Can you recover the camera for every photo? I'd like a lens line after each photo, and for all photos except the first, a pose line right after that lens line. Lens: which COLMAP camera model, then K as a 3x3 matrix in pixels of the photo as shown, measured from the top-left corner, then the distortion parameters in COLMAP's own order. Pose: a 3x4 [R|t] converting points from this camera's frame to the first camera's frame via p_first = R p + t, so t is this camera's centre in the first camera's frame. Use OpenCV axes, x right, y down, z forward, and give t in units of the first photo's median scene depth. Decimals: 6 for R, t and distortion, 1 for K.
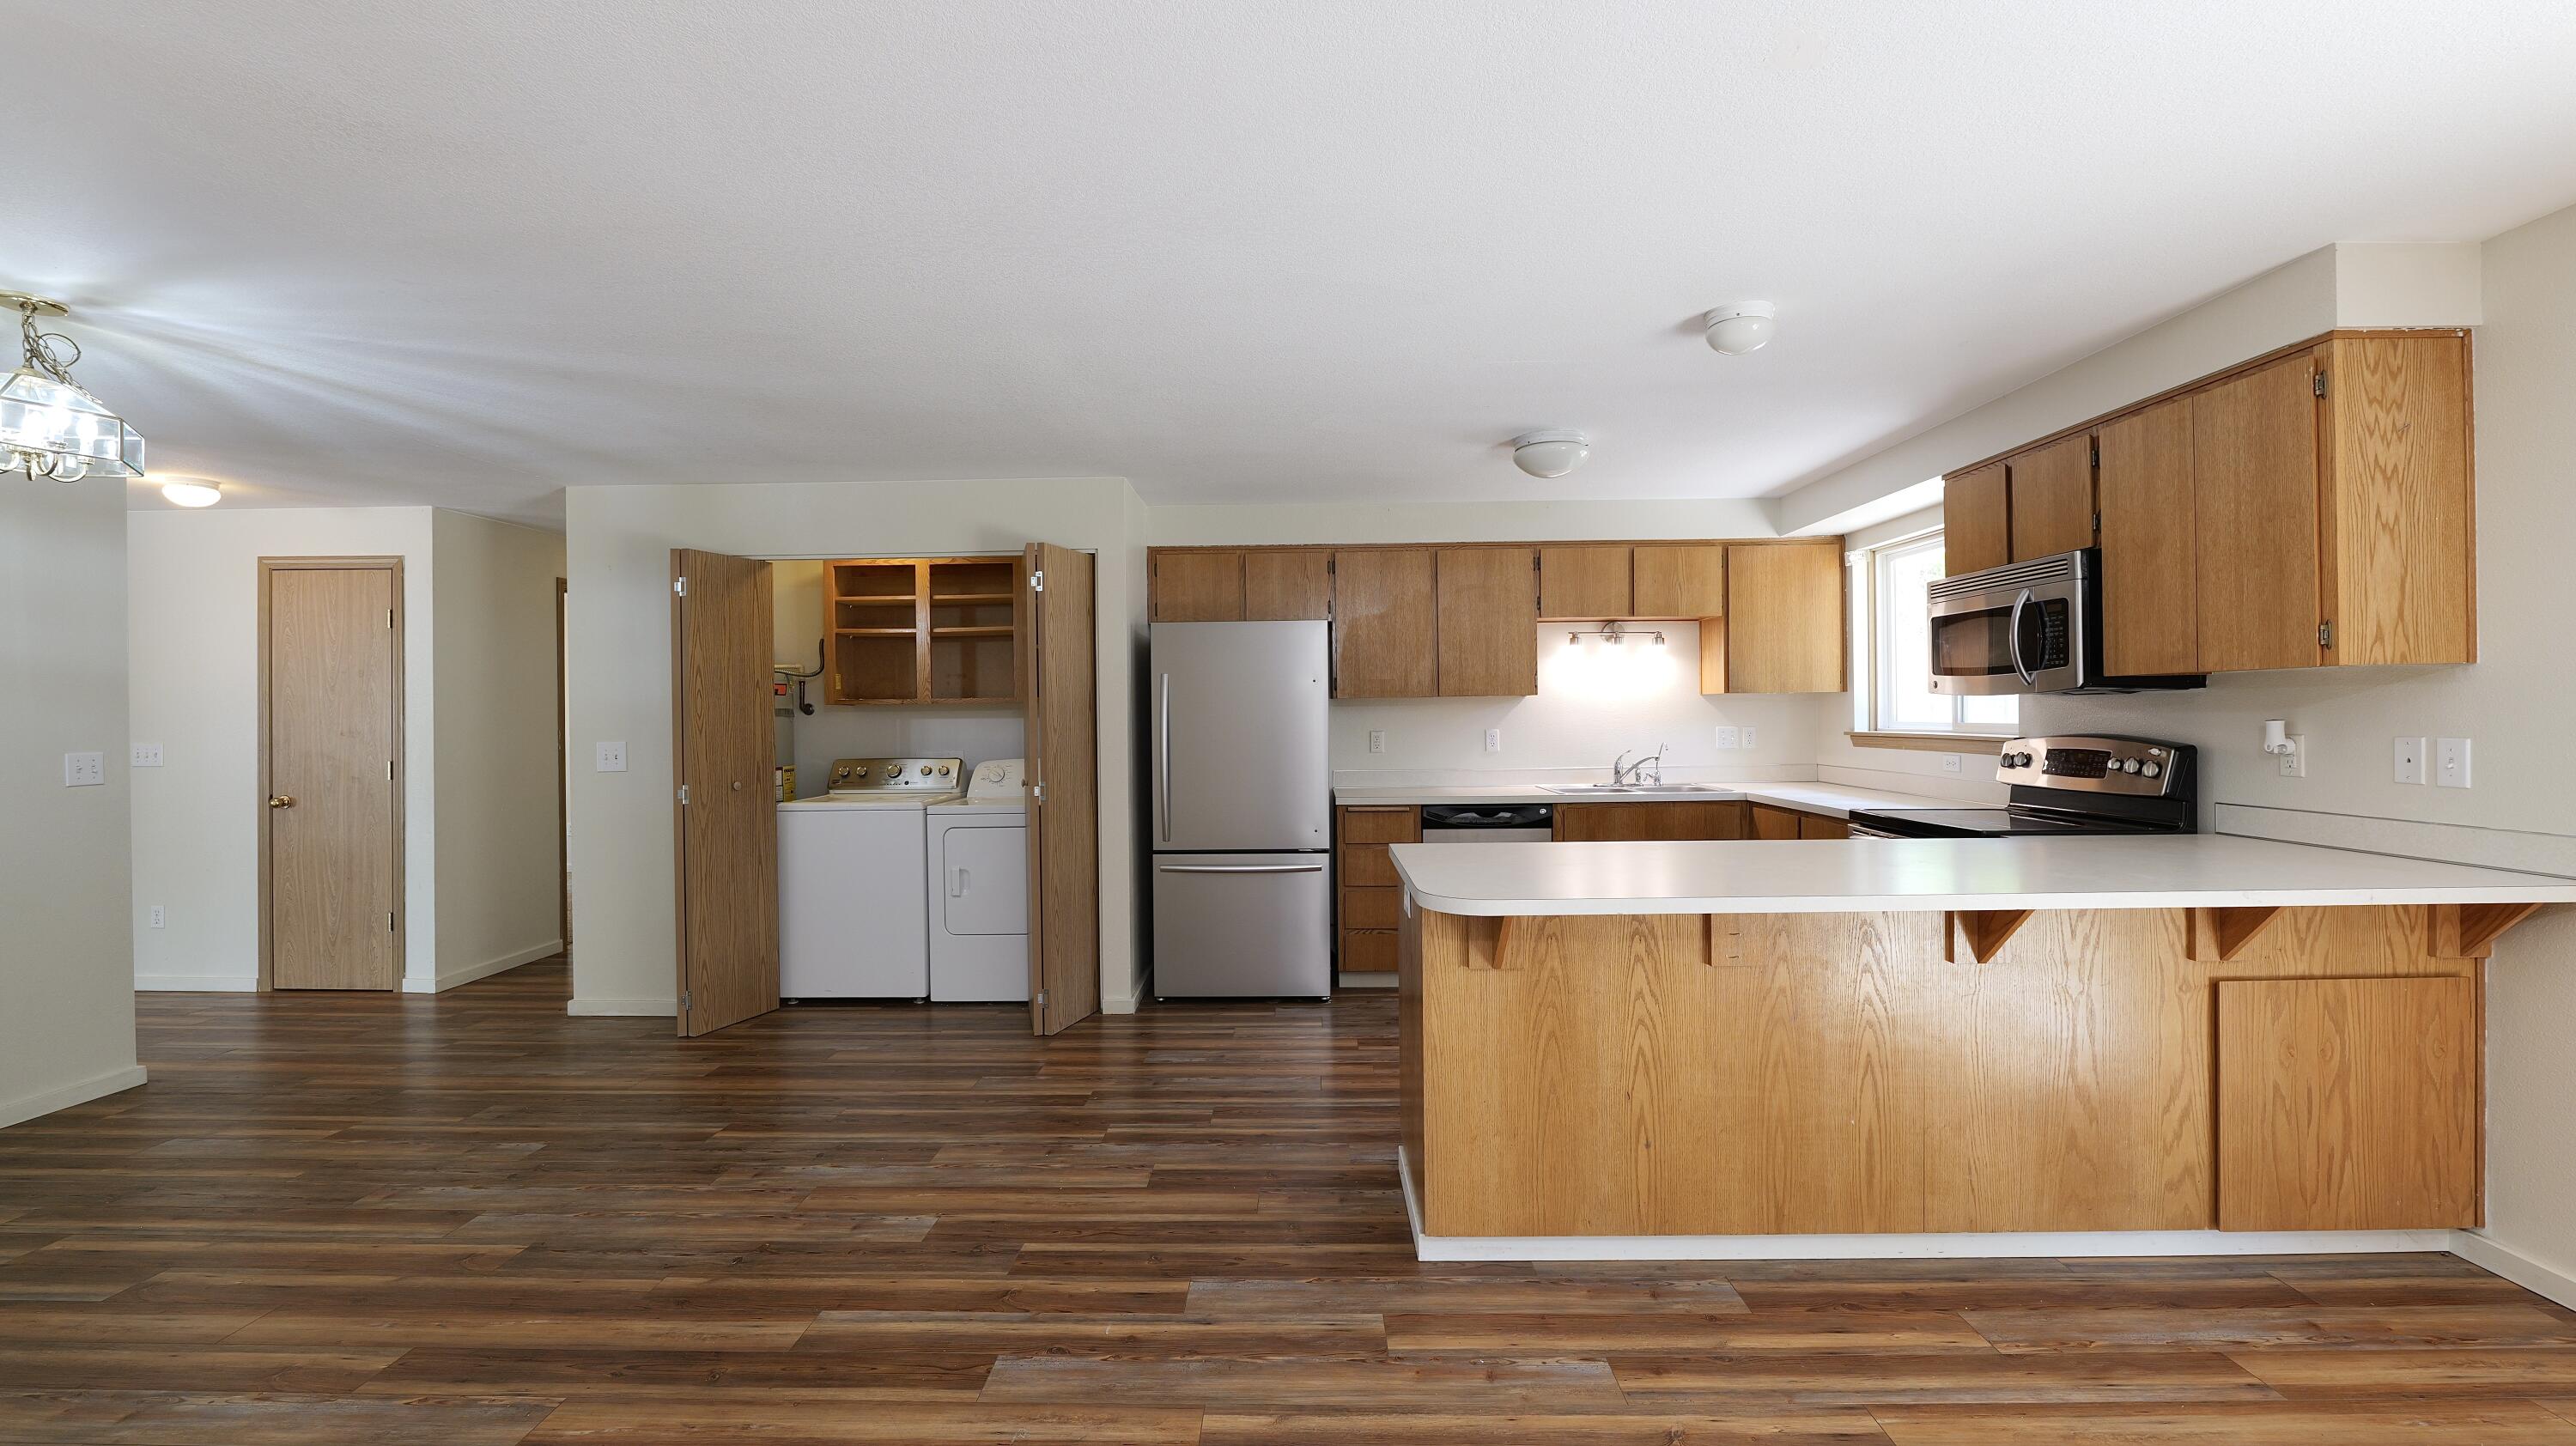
lens RADIAL K [[1050.9, 0, 1288.0], [0, 1050.9, 723.0], [0, 0, 1]] dist [-0.006074, 0.000002]
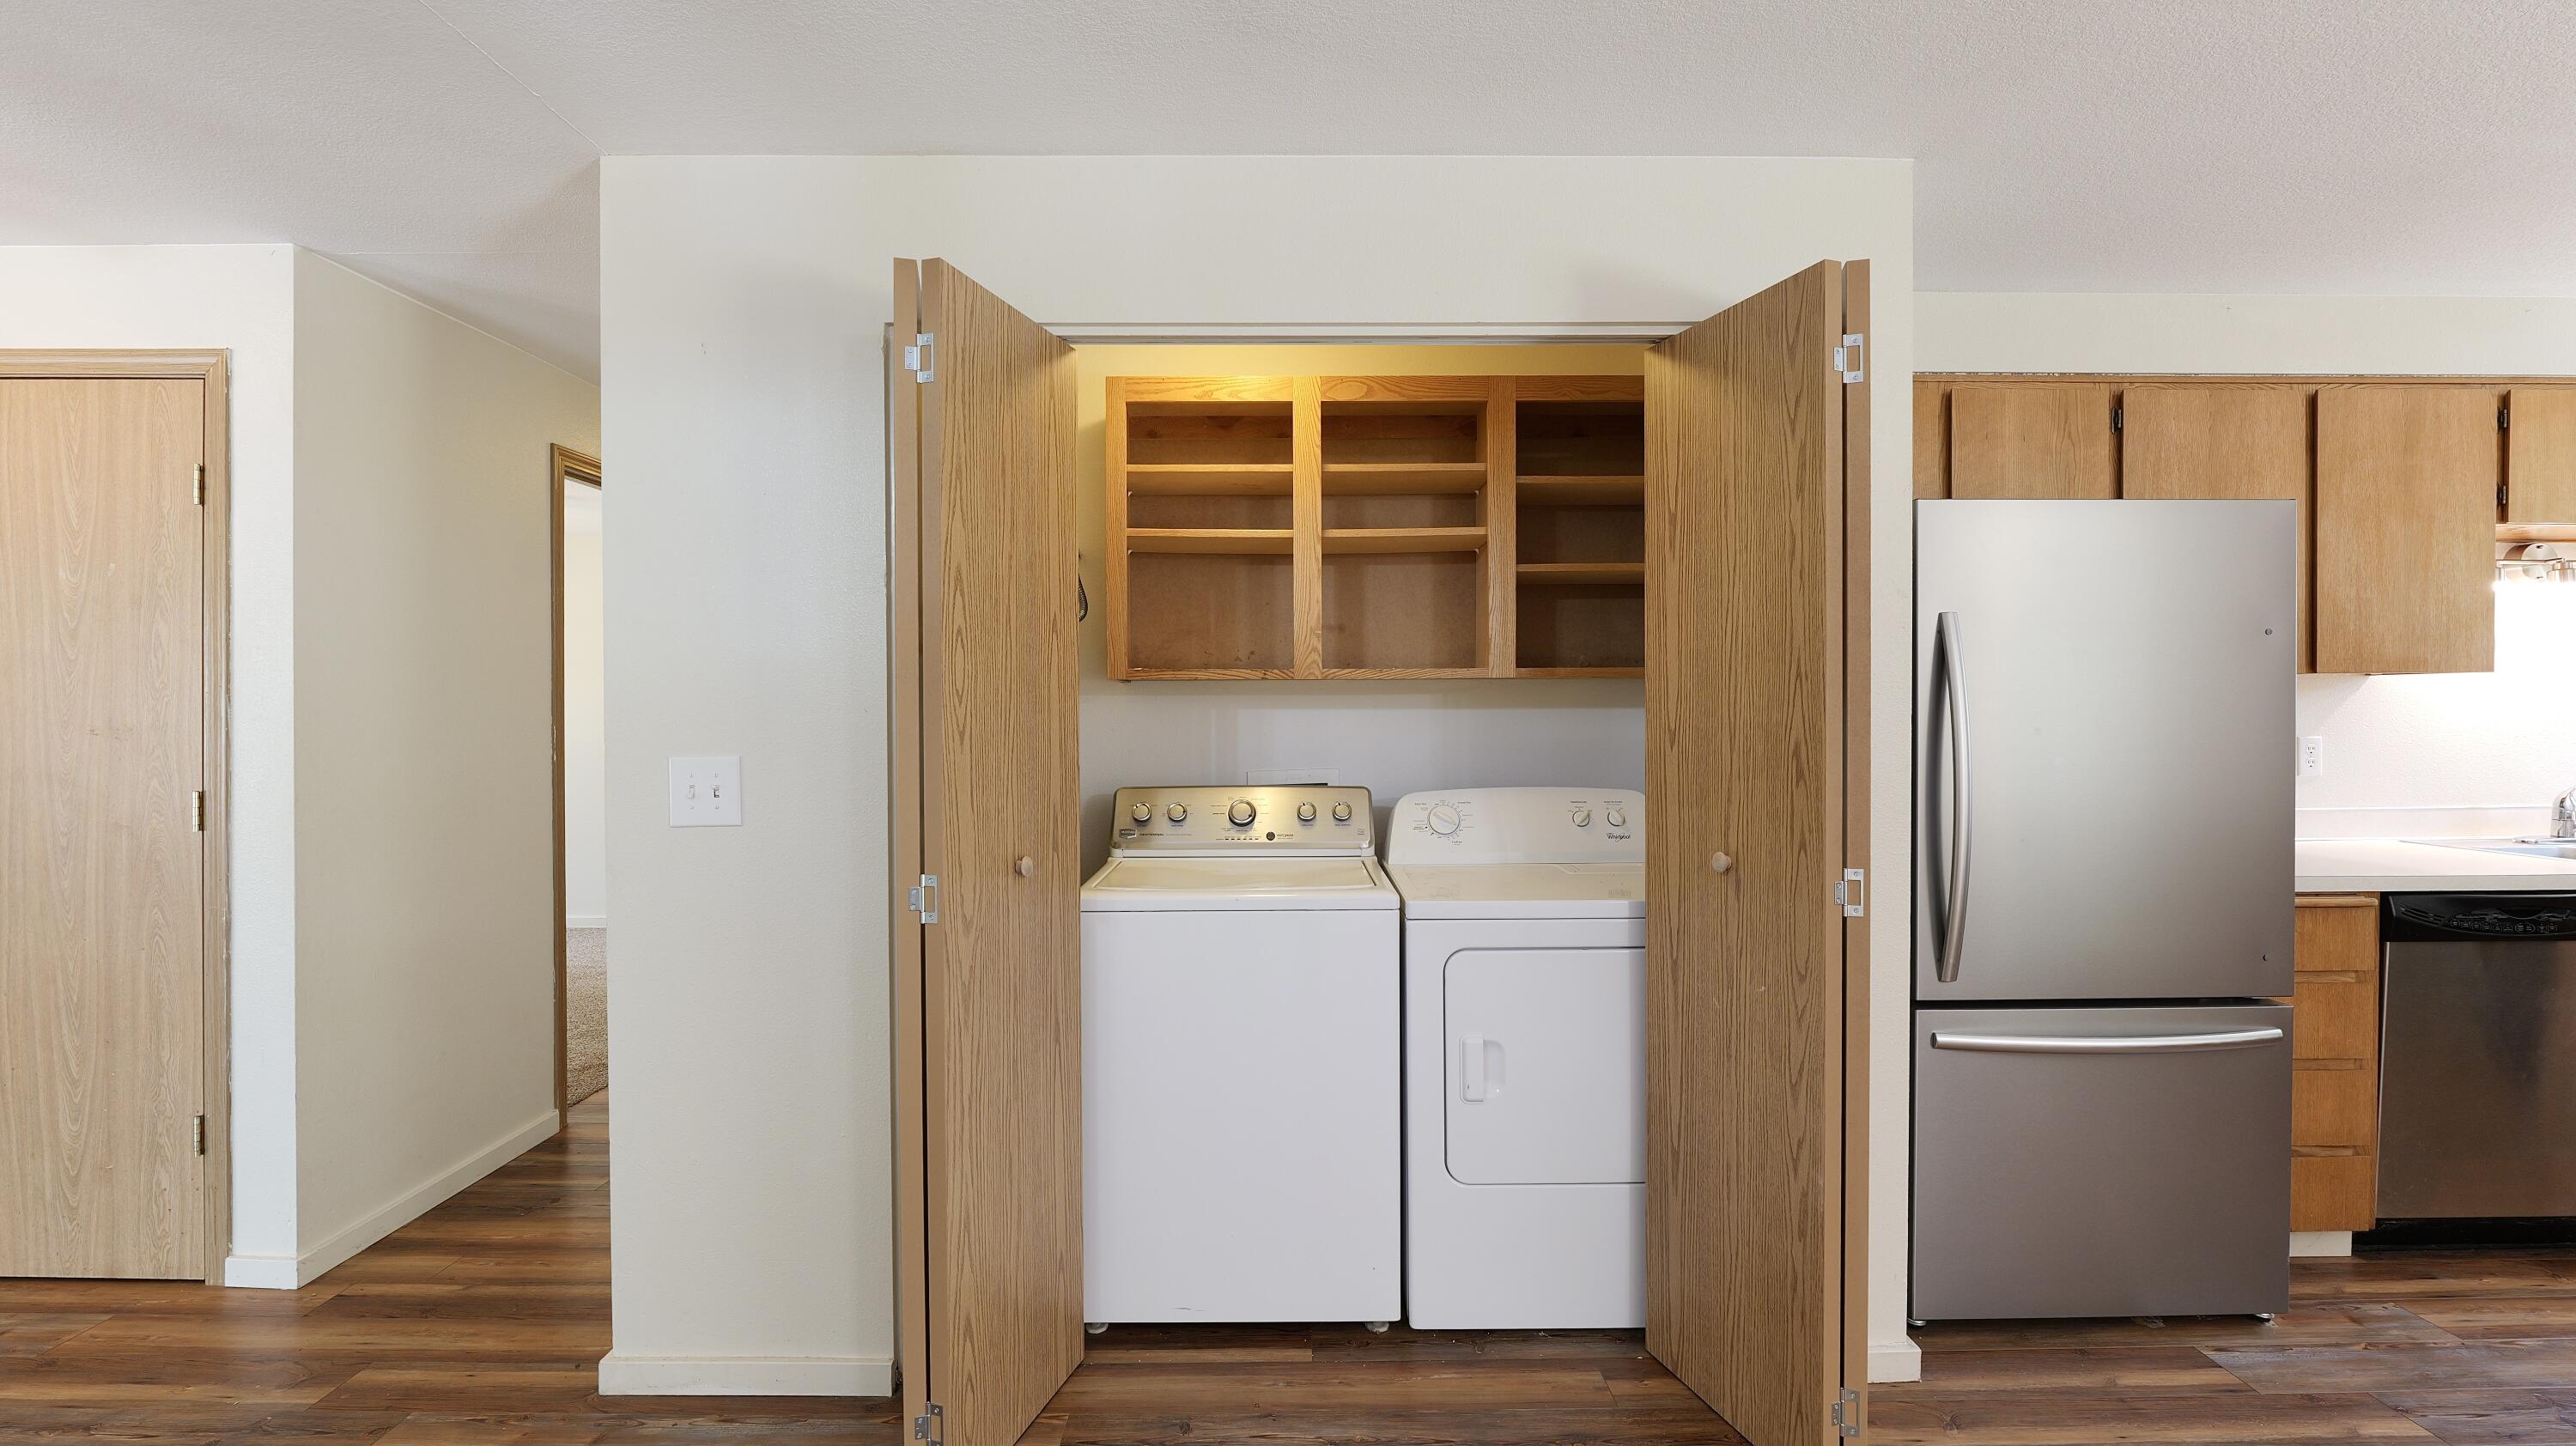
lens RADIAL K [[1050.9, 0, 1288.0], [0, 1050.9, 723.0], [0, 0, 1]] dist [-0.006074, 0.000002]
pose [[0.999462, 0.007024, 0.032029, -0.389322], [-0.007111, 0.999971, 0.002588, 0.001344], [-0.032010, -0.002814, 0.999484, 0.520893]]
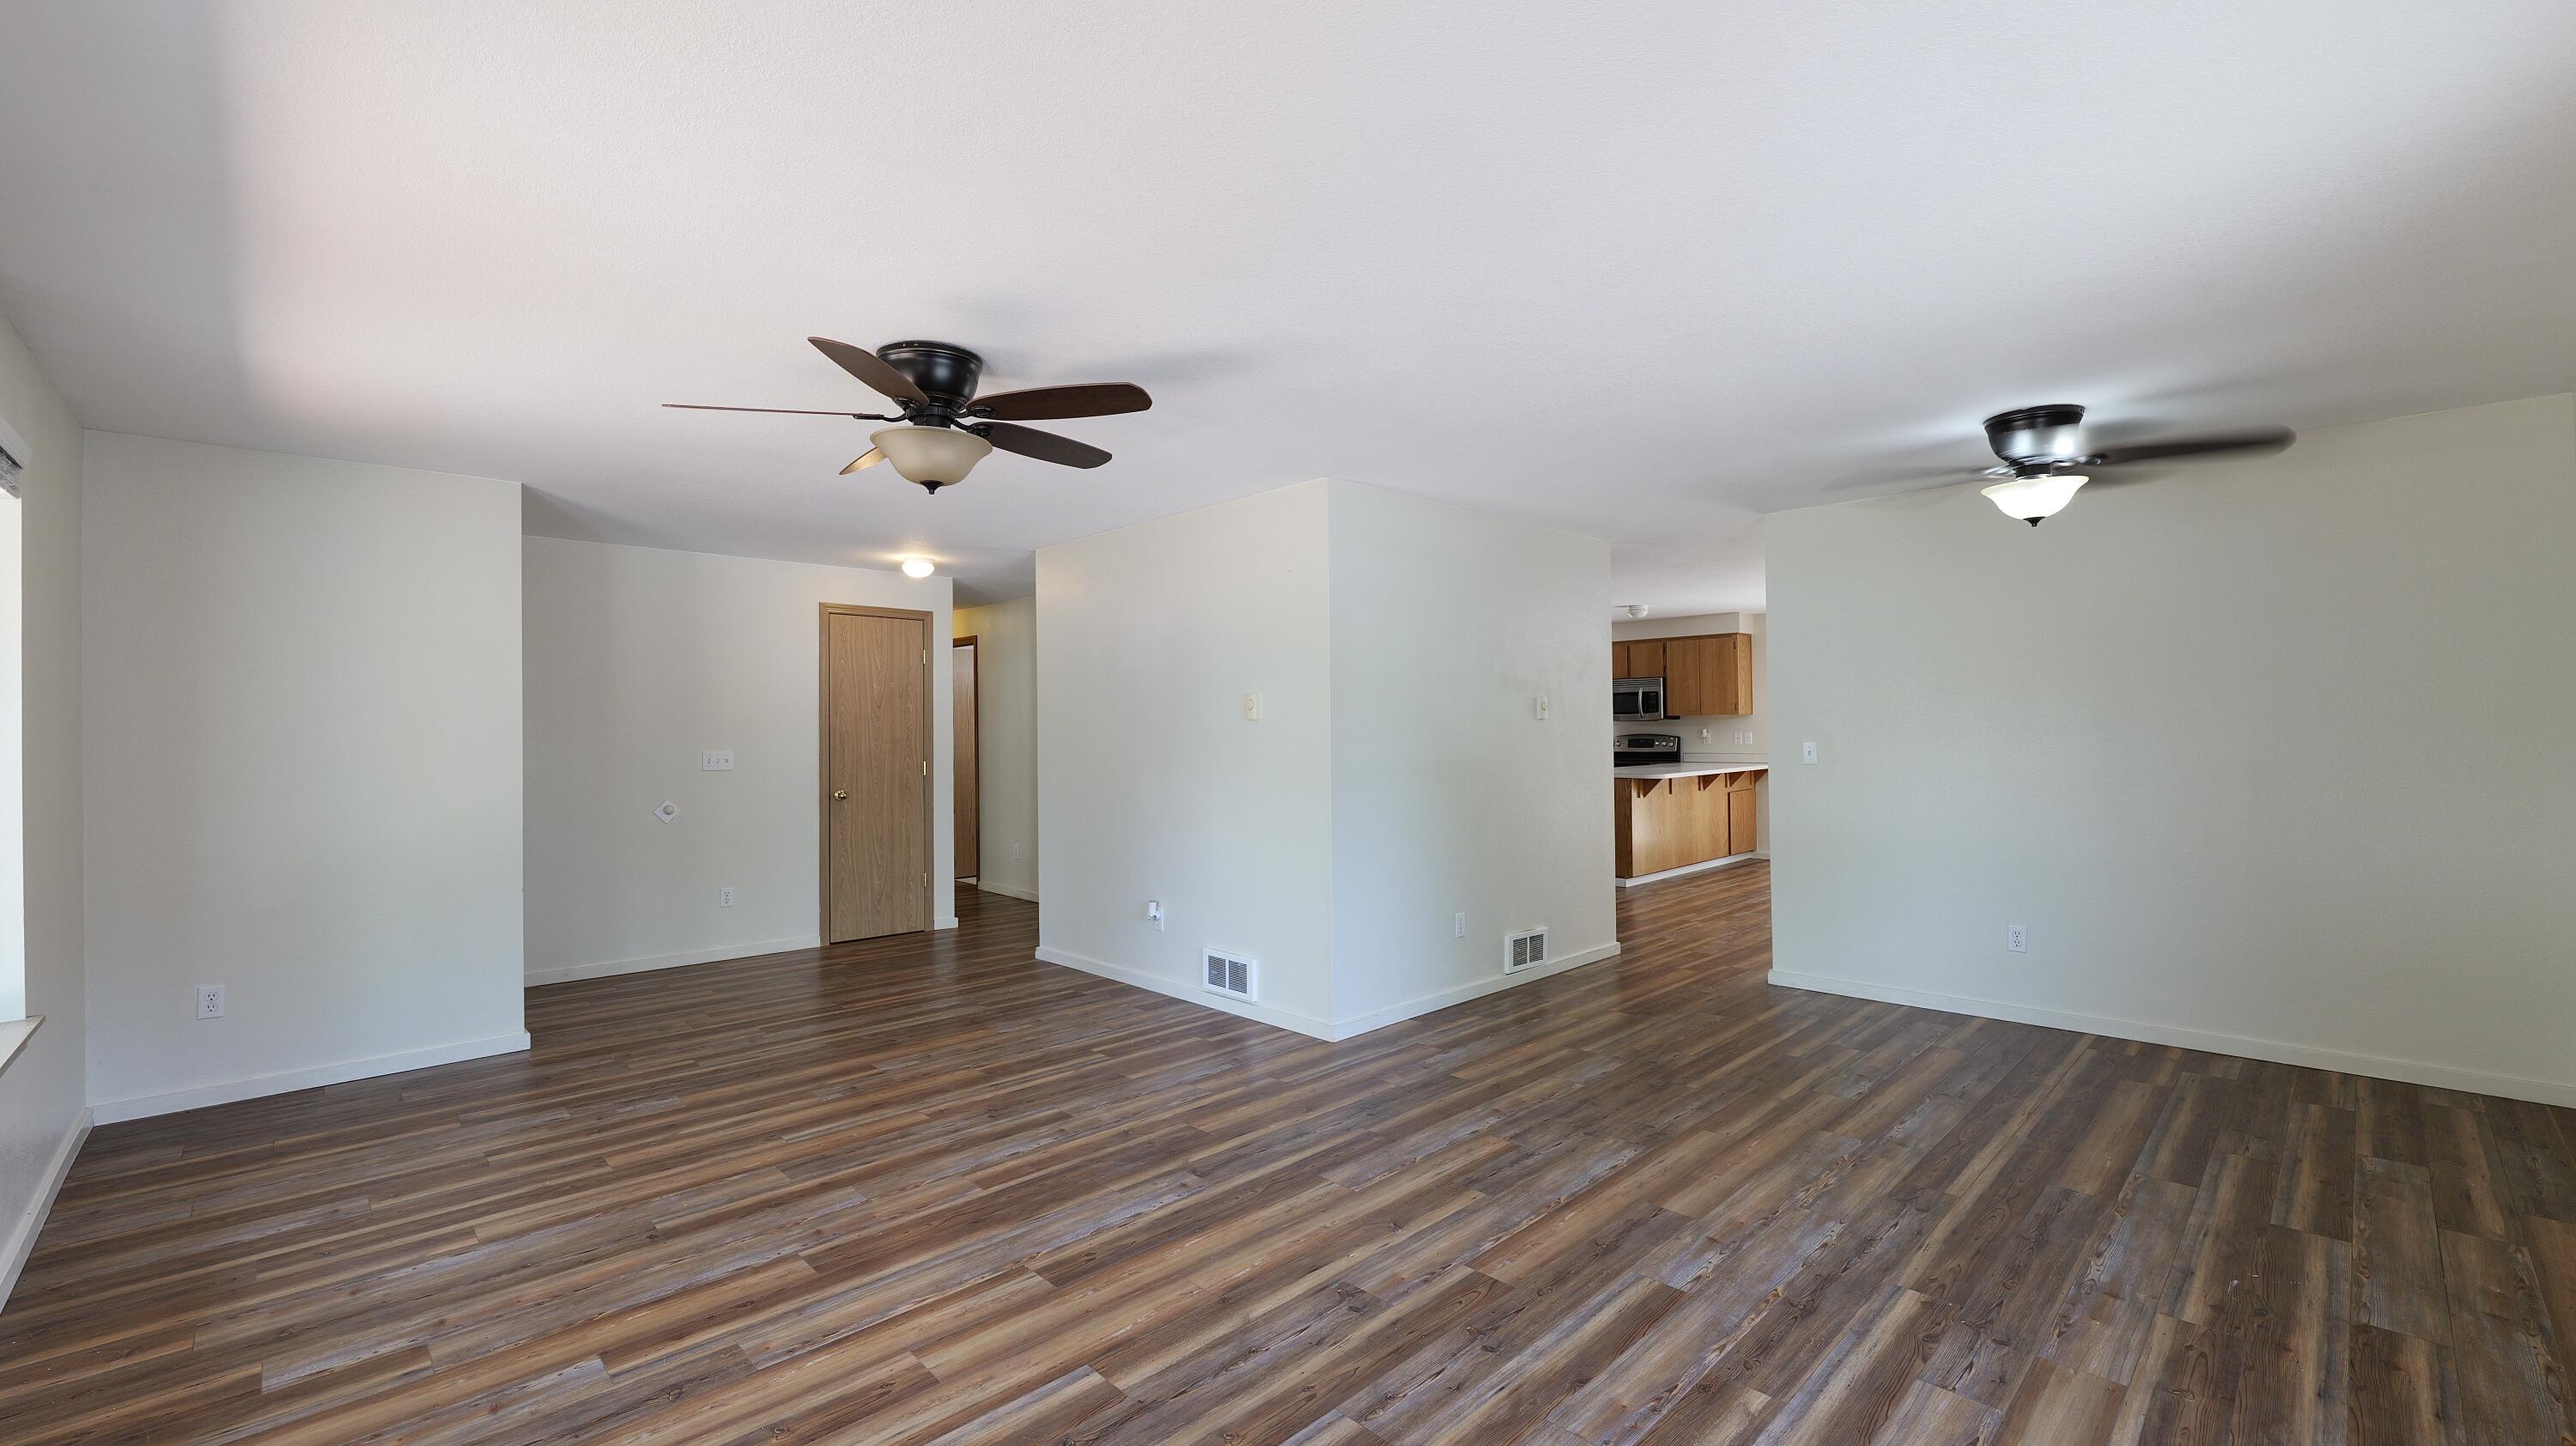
lens RADIAL K [[1050.9, 0, 1288.0], [0, 1050.9, 723.0], [0, 0, 1]] dist [-0.006074, 0.000002]
pose [[0.705666, 0.006332, 0.708517, -1.497230], [0.012289, 0.999700, -0.021173, 0.020662], [-0.708438, 0.023648, 0.705376, -0.305847]]
